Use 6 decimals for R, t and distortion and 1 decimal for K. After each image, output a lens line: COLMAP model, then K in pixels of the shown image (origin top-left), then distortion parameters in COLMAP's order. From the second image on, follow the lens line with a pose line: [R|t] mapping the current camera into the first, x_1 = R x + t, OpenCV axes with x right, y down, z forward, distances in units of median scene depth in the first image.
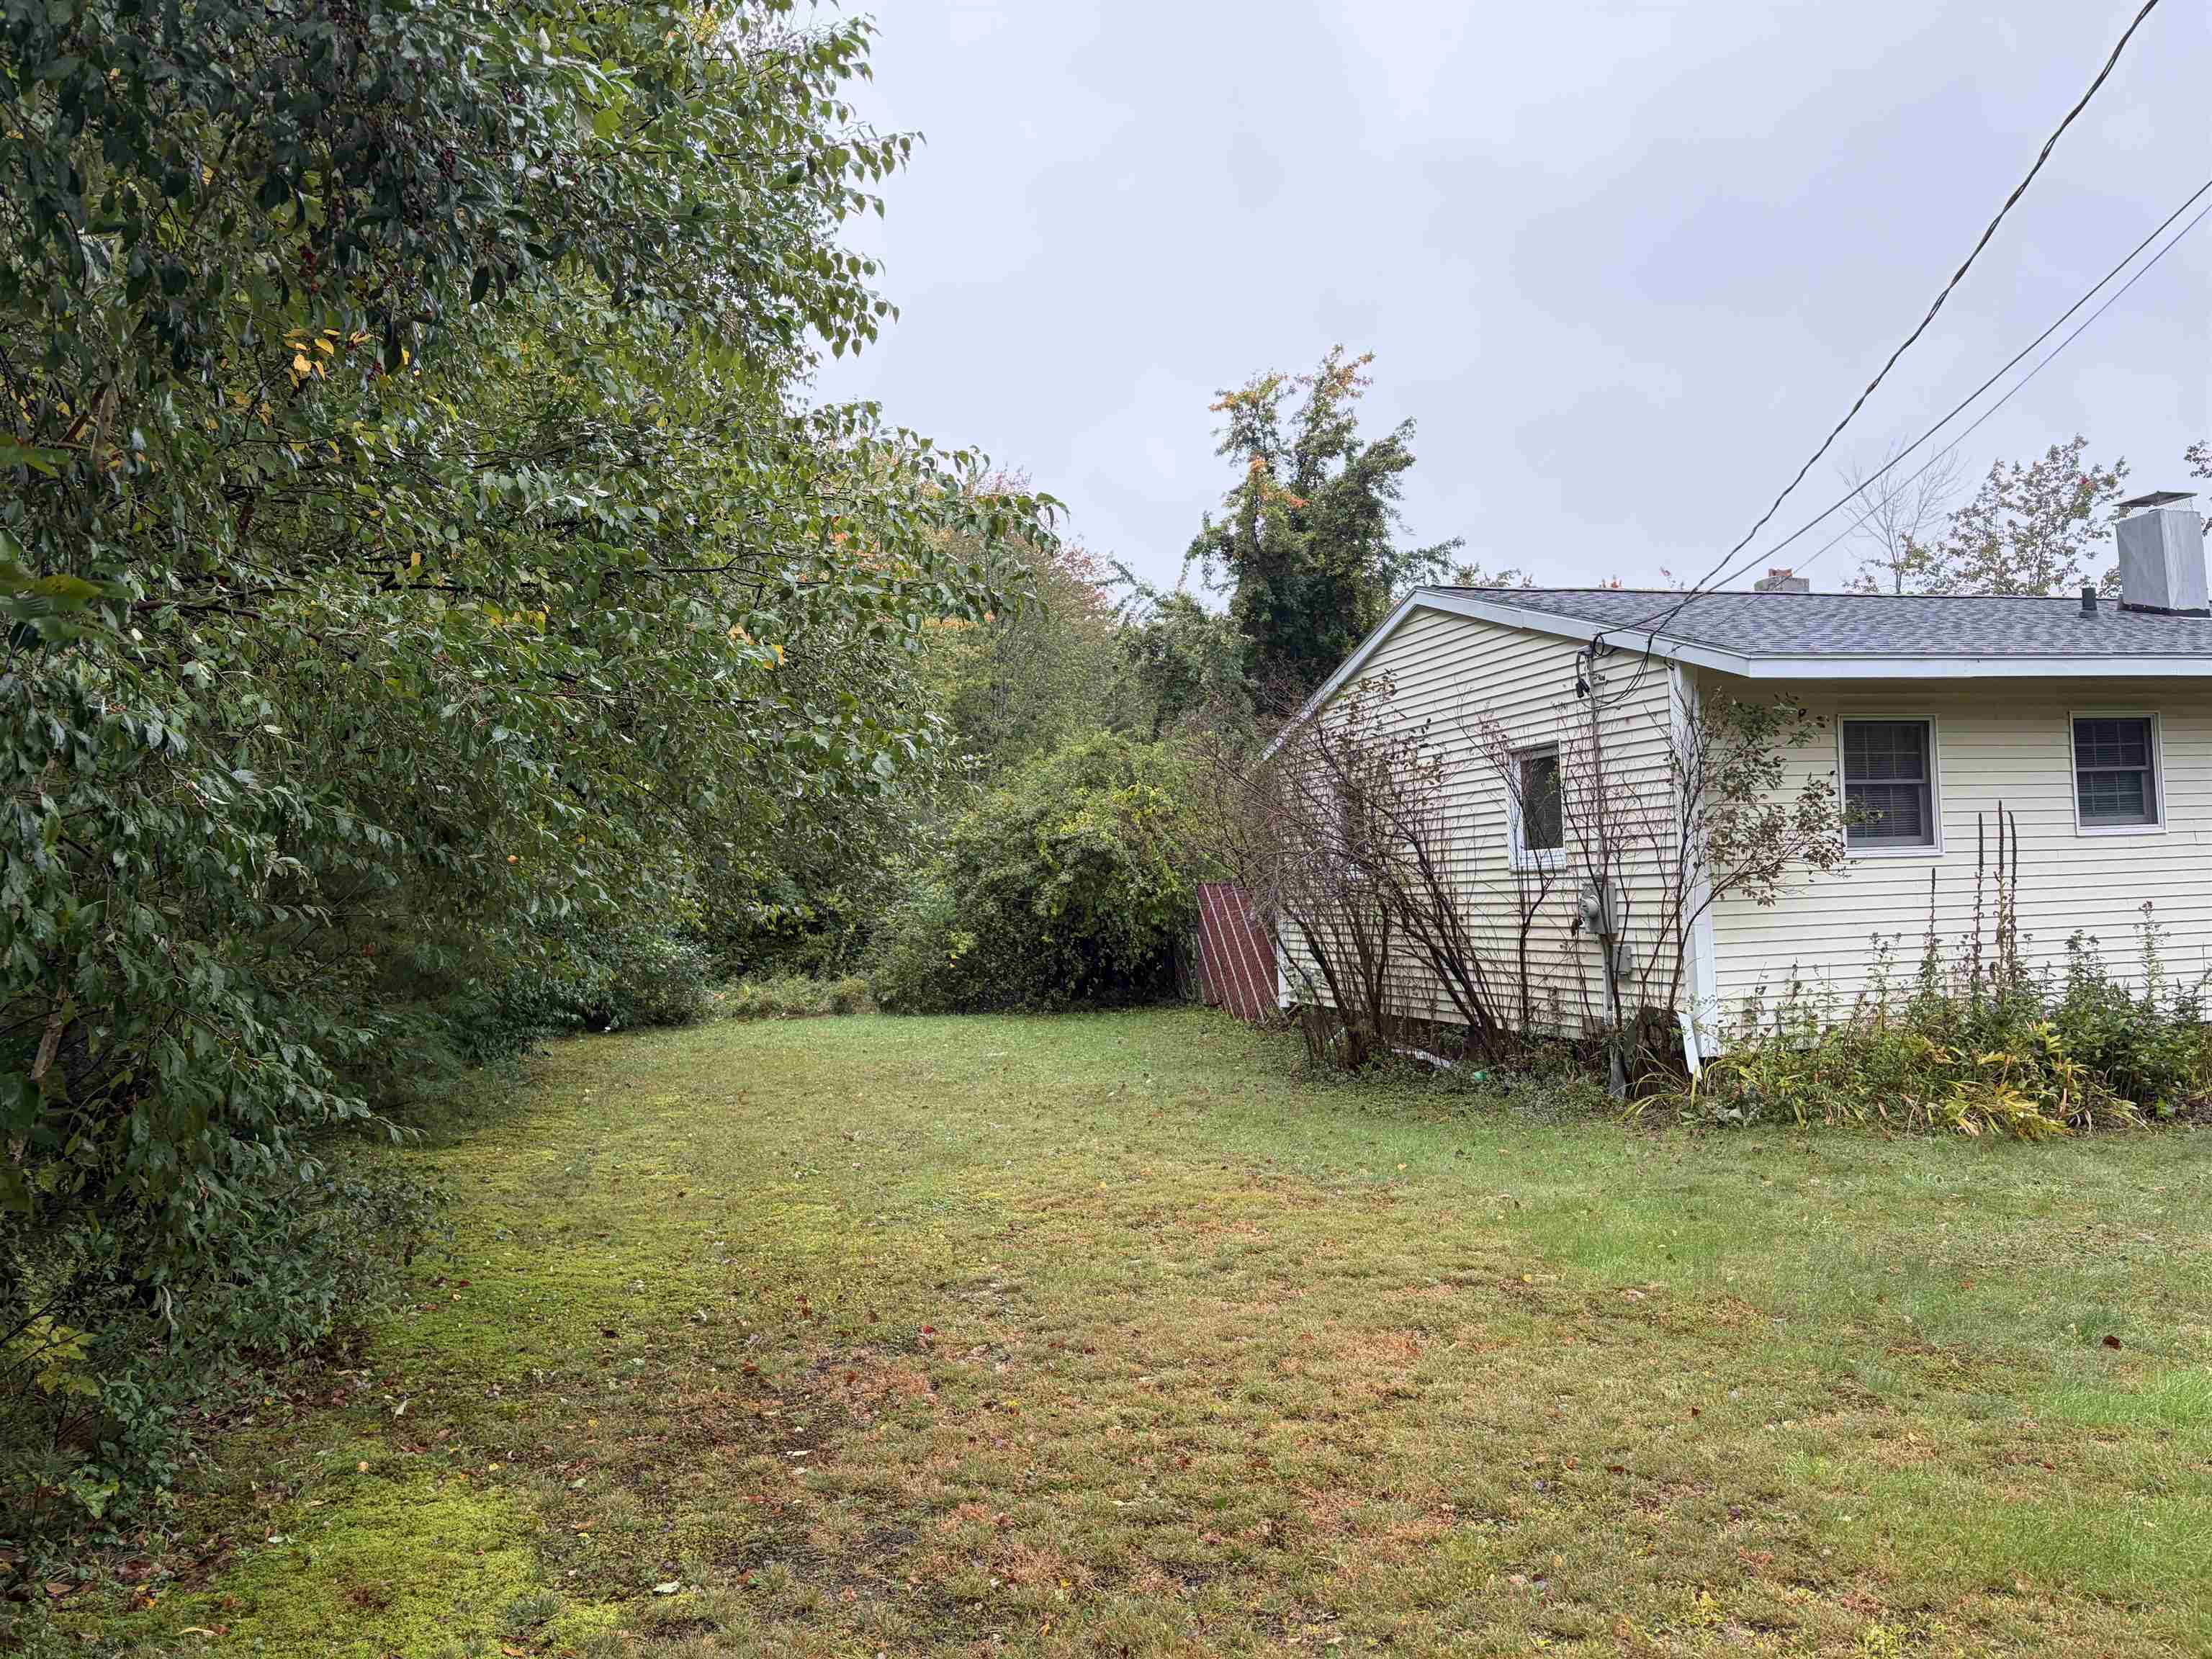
lens RADIAL K [[1663.0, 0, 1091.2], [0, 1663.0, 818.5], [0, 0, 1]] dist [0.048289, -0.062496]
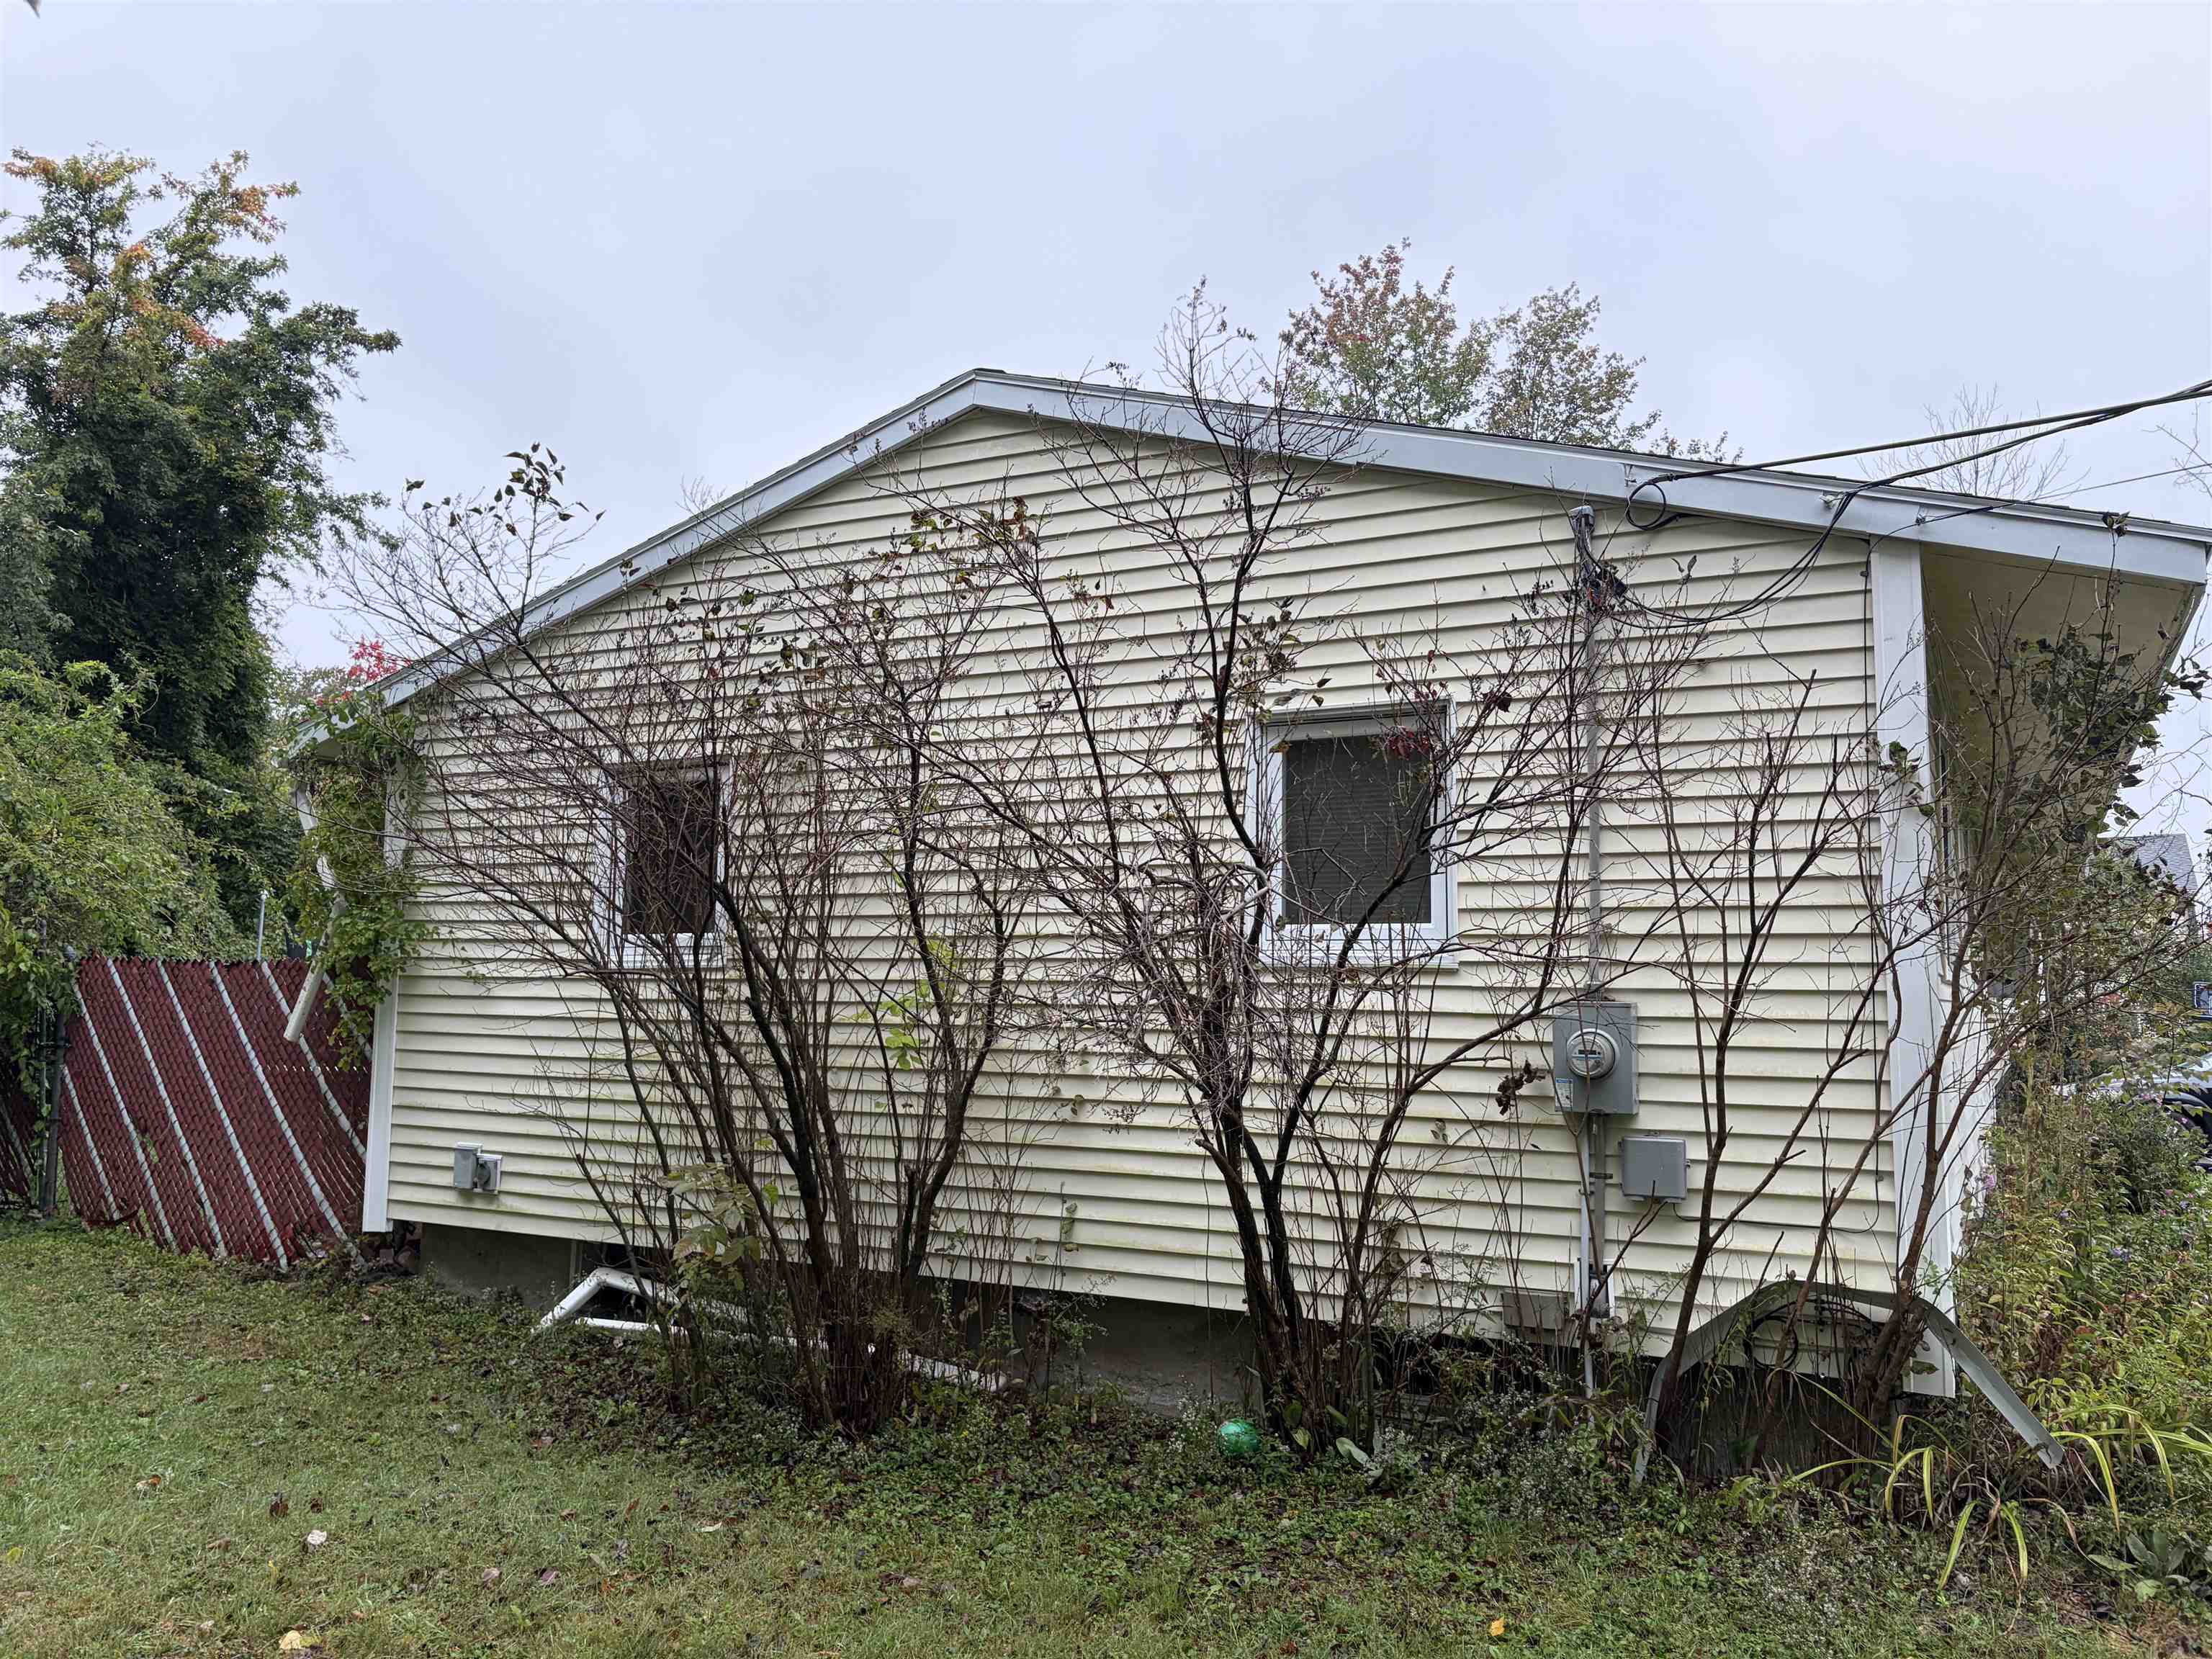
lens RADIAL K [[1663.0, 0, 1094.1], [0, 1663.0, 830.2], [0, 0, 1]] dist [0.048289, -0.062496]
pose [[0.697506, 0.118938, 0.706640, -0.132957], [-0.072528, 0.992783, -0.095510, 0.045871], [-0.712899, 0.015367, 0.701098, 0.778694]]
